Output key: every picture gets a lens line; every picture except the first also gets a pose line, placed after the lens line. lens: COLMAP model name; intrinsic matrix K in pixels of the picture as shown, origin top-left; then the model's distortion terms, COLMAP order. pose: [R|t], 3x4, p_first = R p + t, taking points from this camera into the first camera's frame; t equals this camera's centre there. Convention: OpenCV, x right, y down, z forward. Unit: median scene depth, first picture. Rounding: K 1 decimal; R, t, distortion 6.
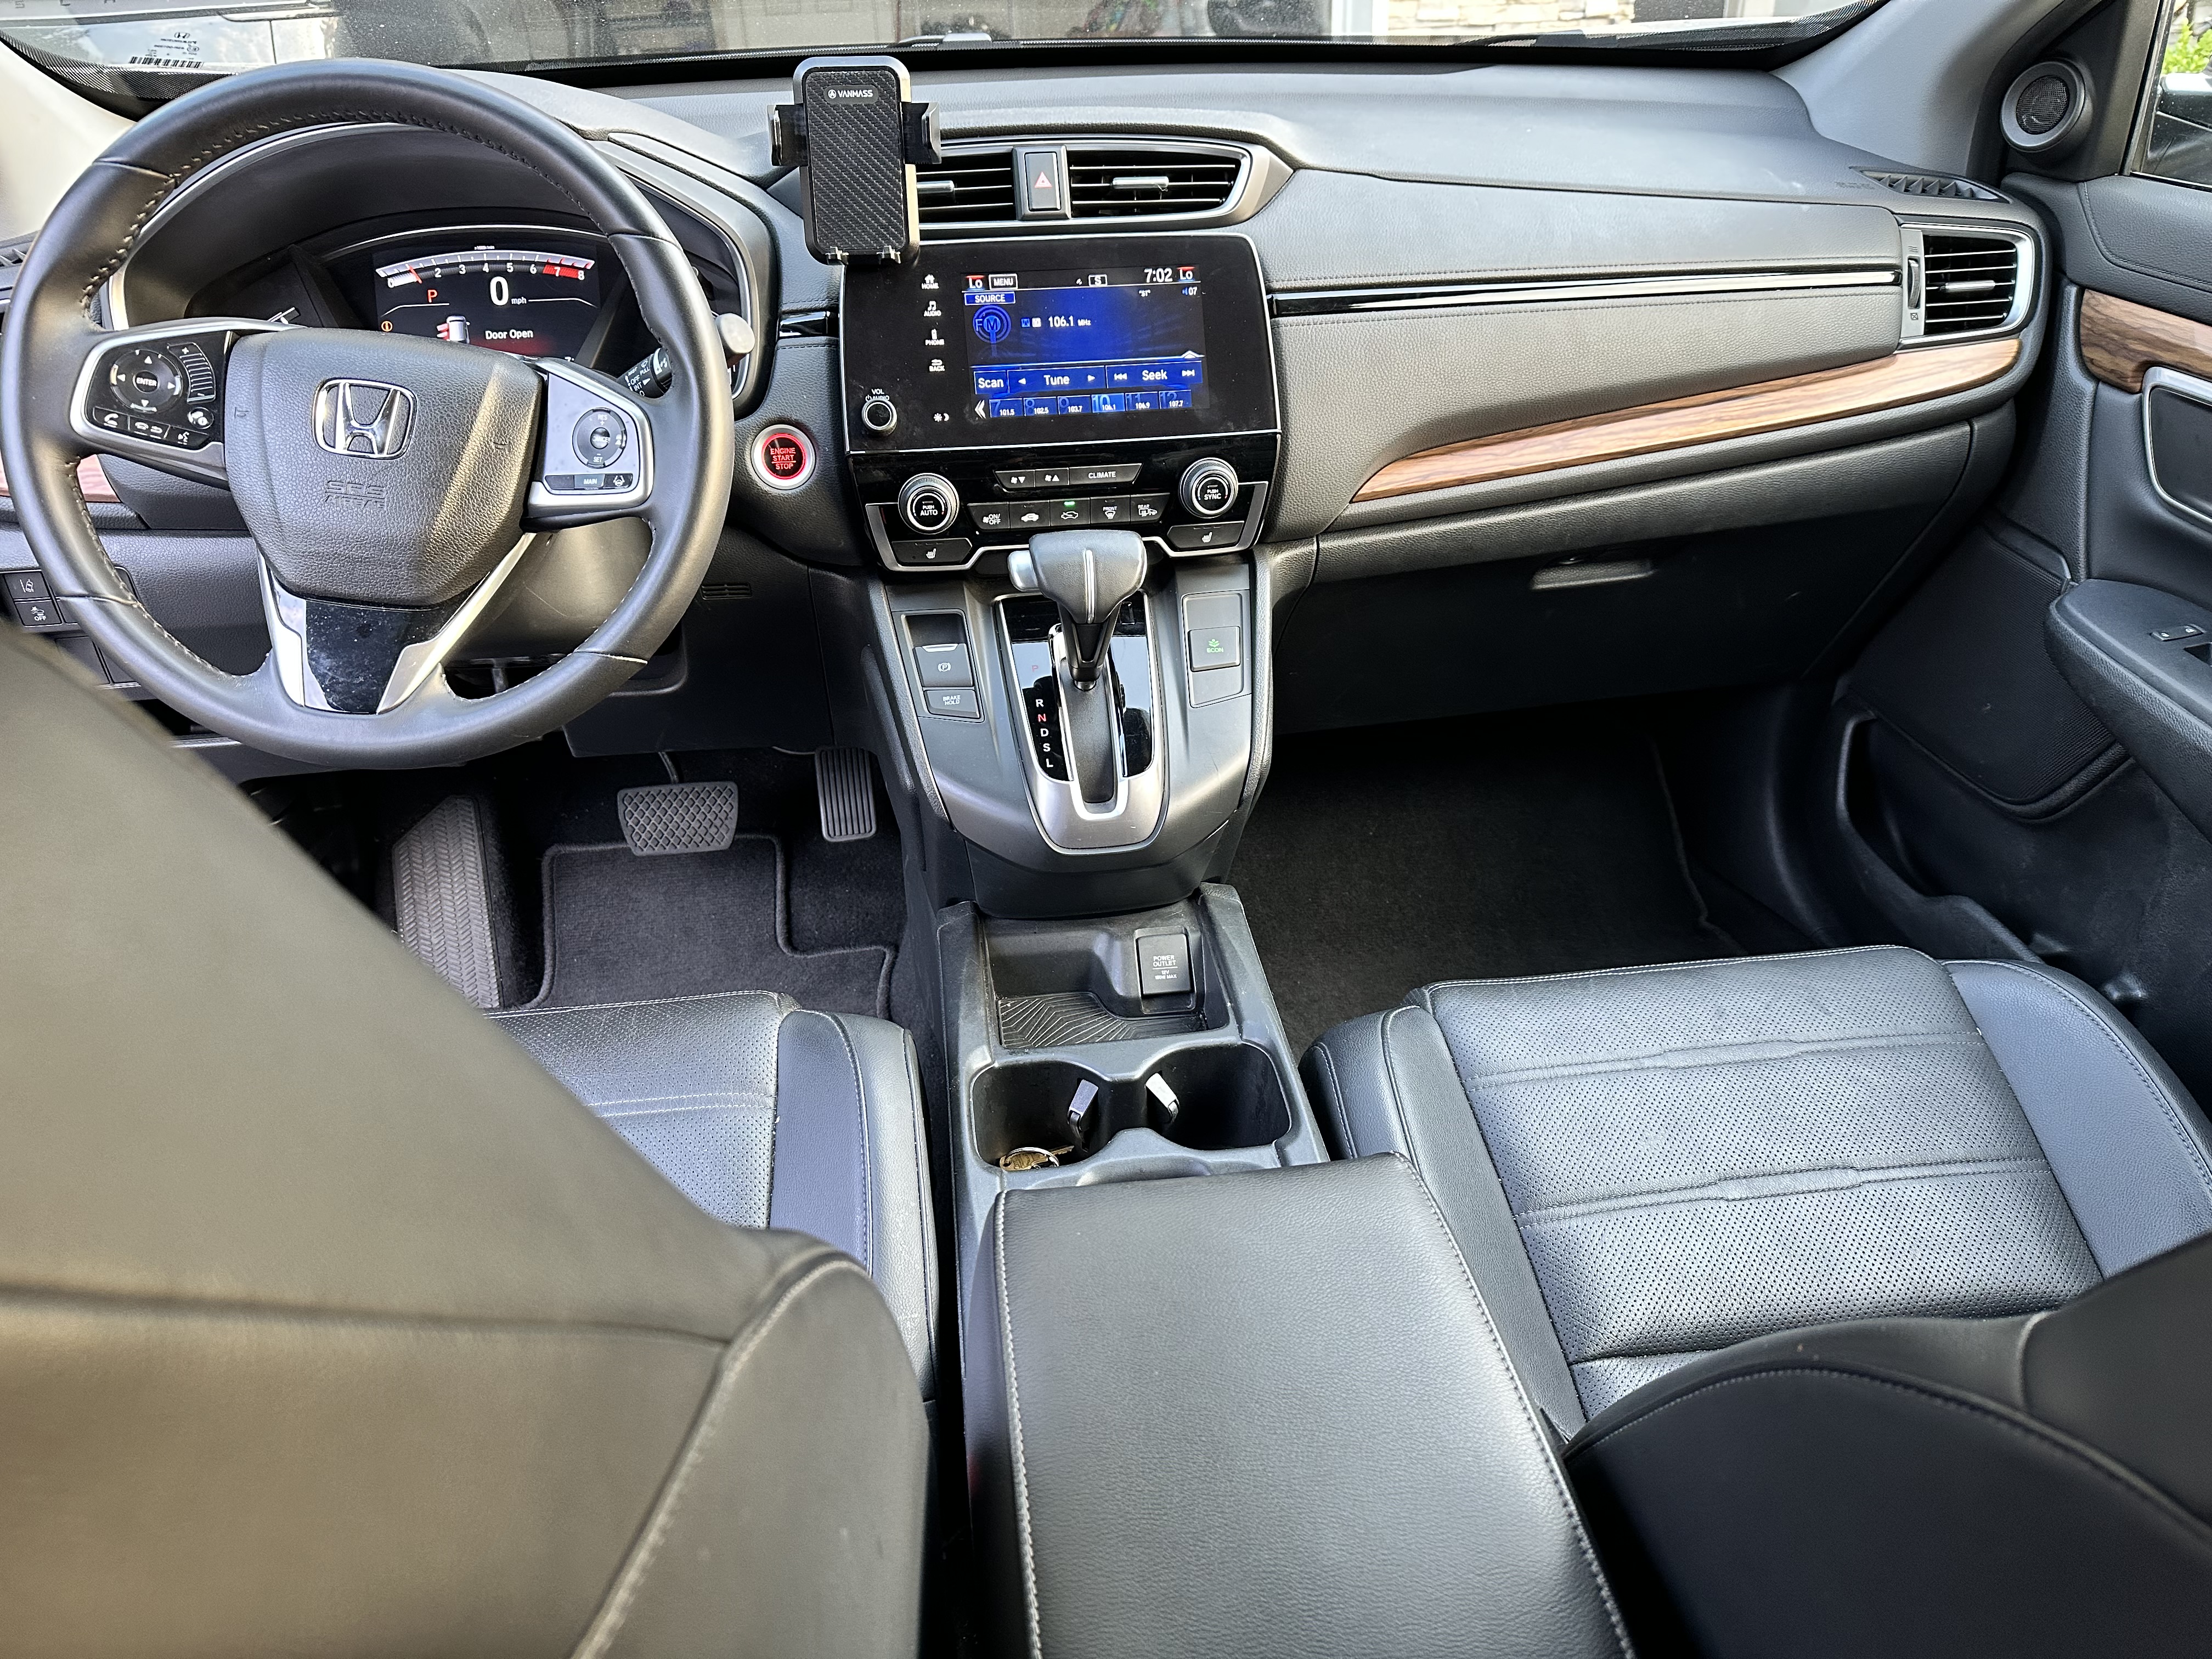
lens RADIAL K [[1579.2, 0, 1103.4], [0, 1579.2, 874.0], [0, 0, 1]] dist [0.108872, -0.143382]
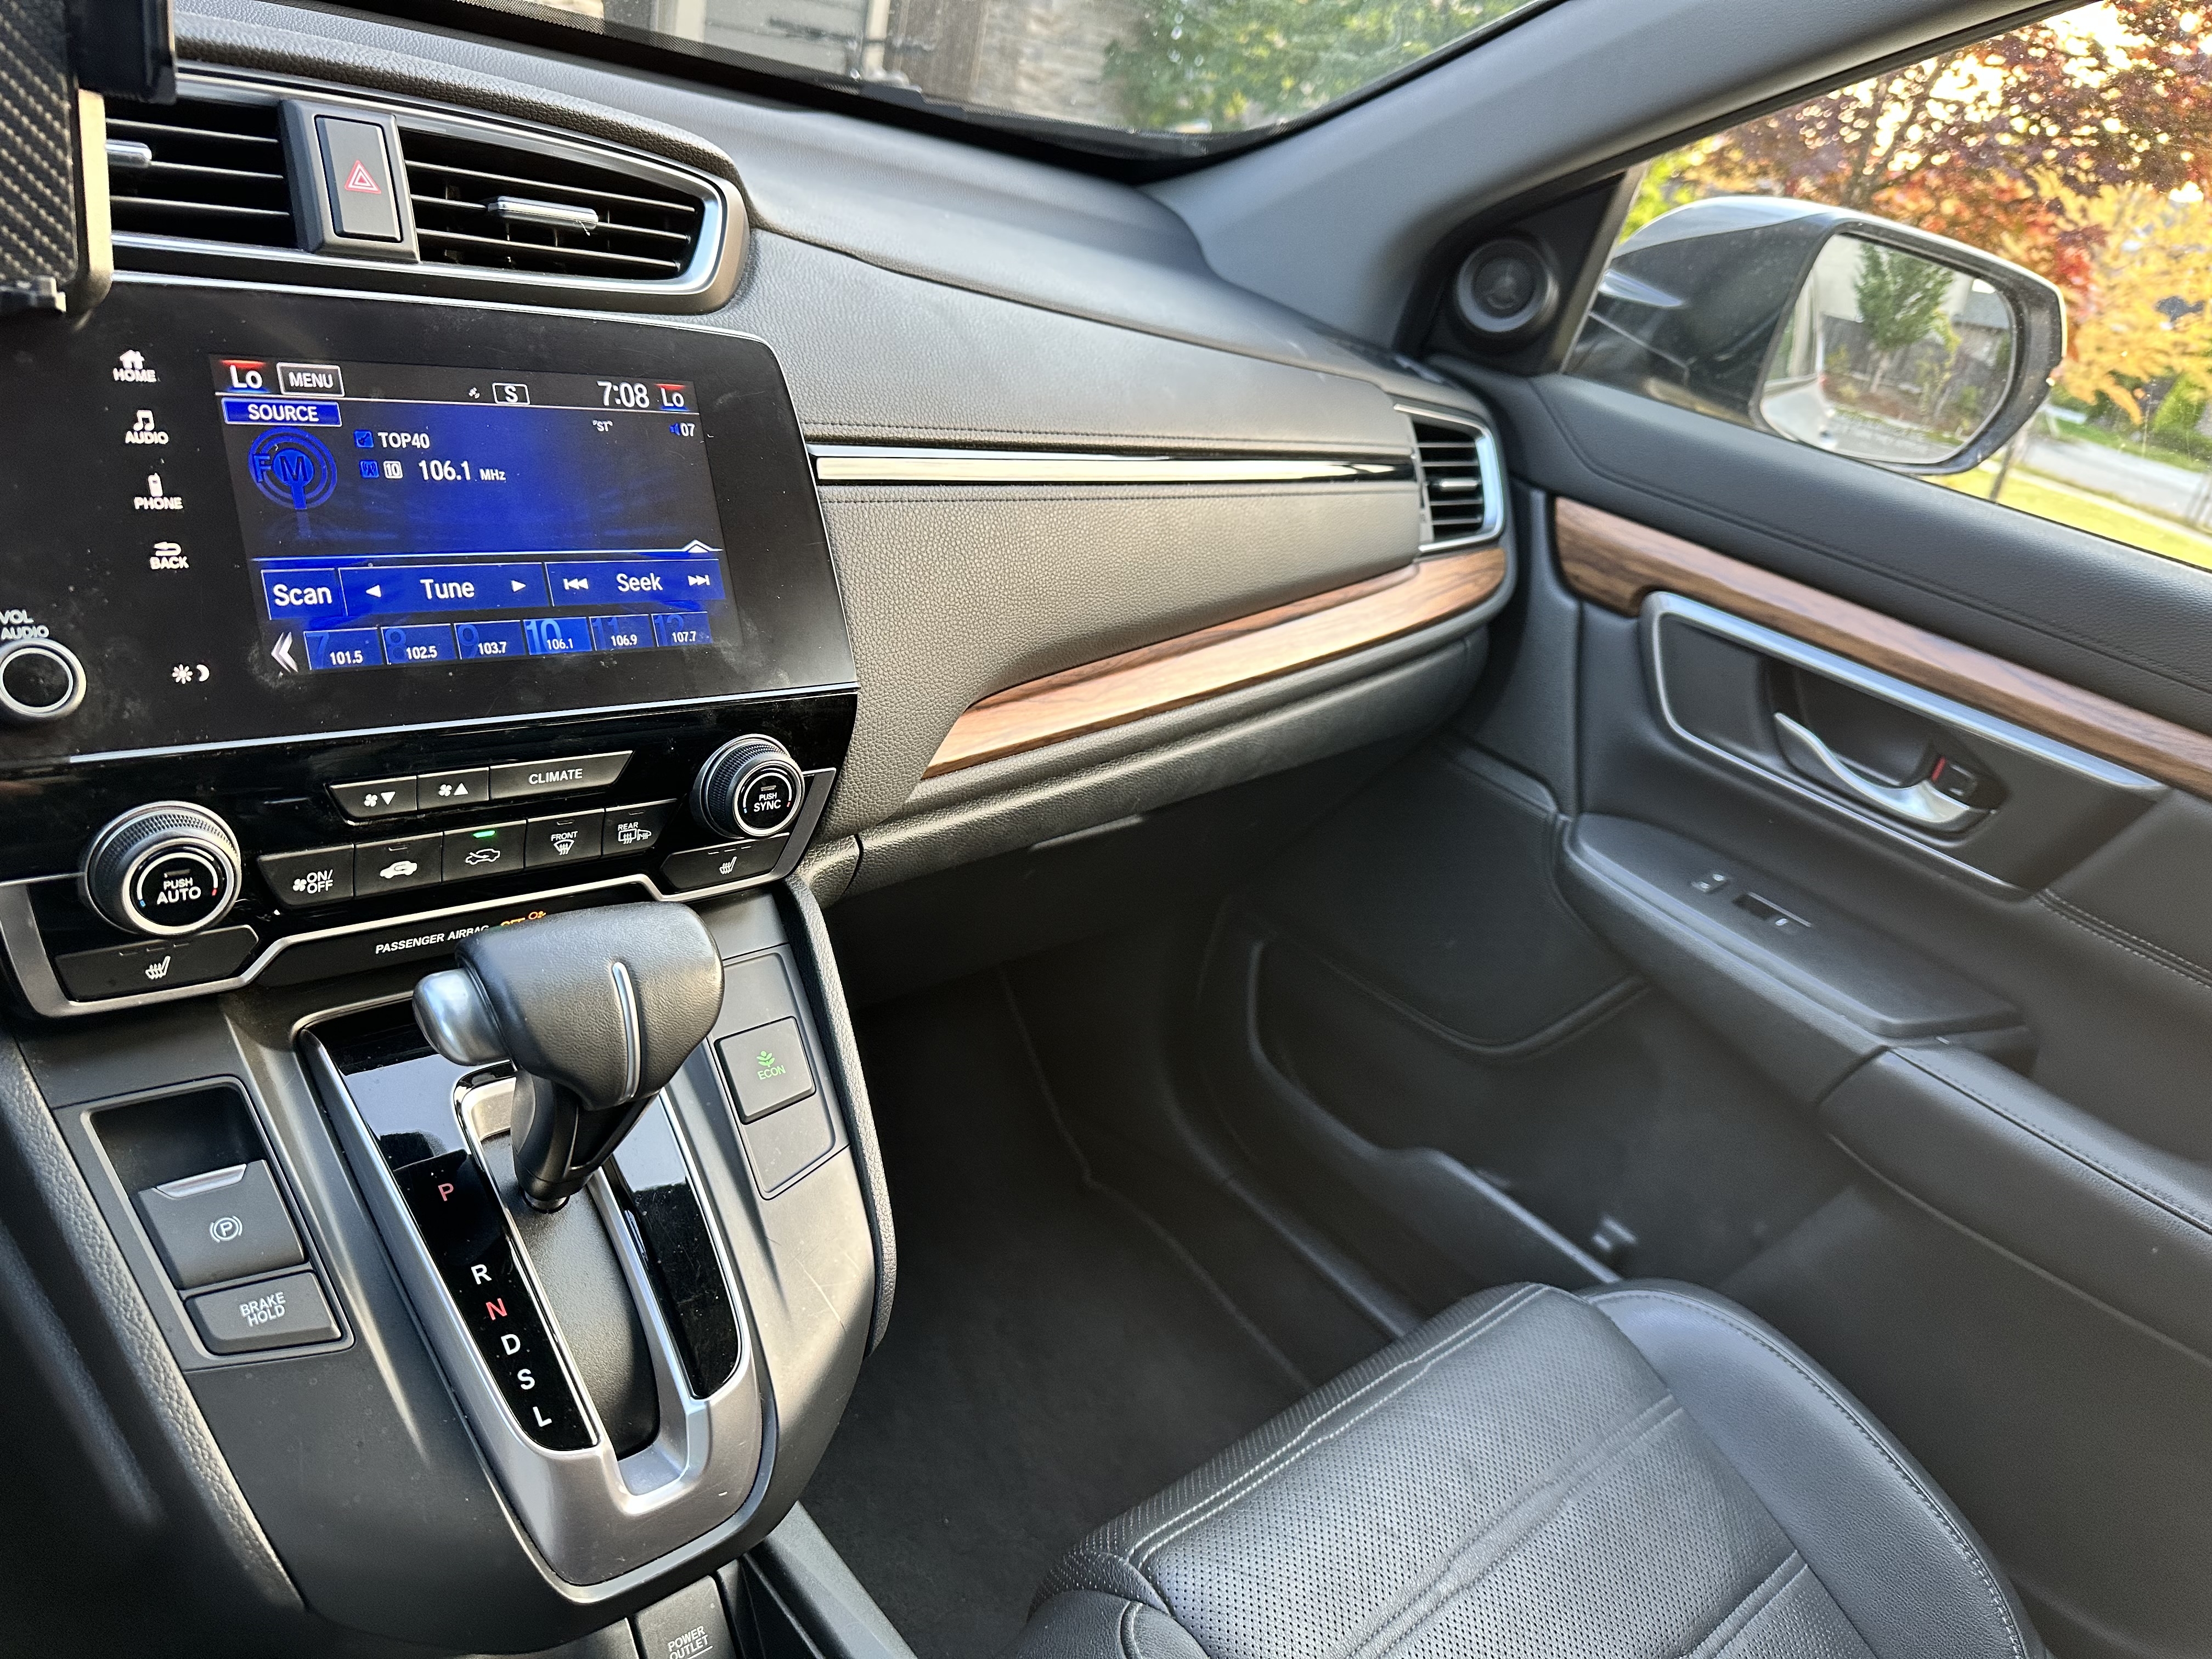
lens RADIAL K [[1605.6, 0, 1106.0], [0, 1605.6, 829.5], [0, 0, 1]] dist [-0.000735, 0.001087]
pose [[0.784627, -0.073266, 0.615624, -0.175117], [0.105868, 0.994242, -0.016605, -0.208371], [-0.610862, 0.078203, 0.787865, 0.503635]]
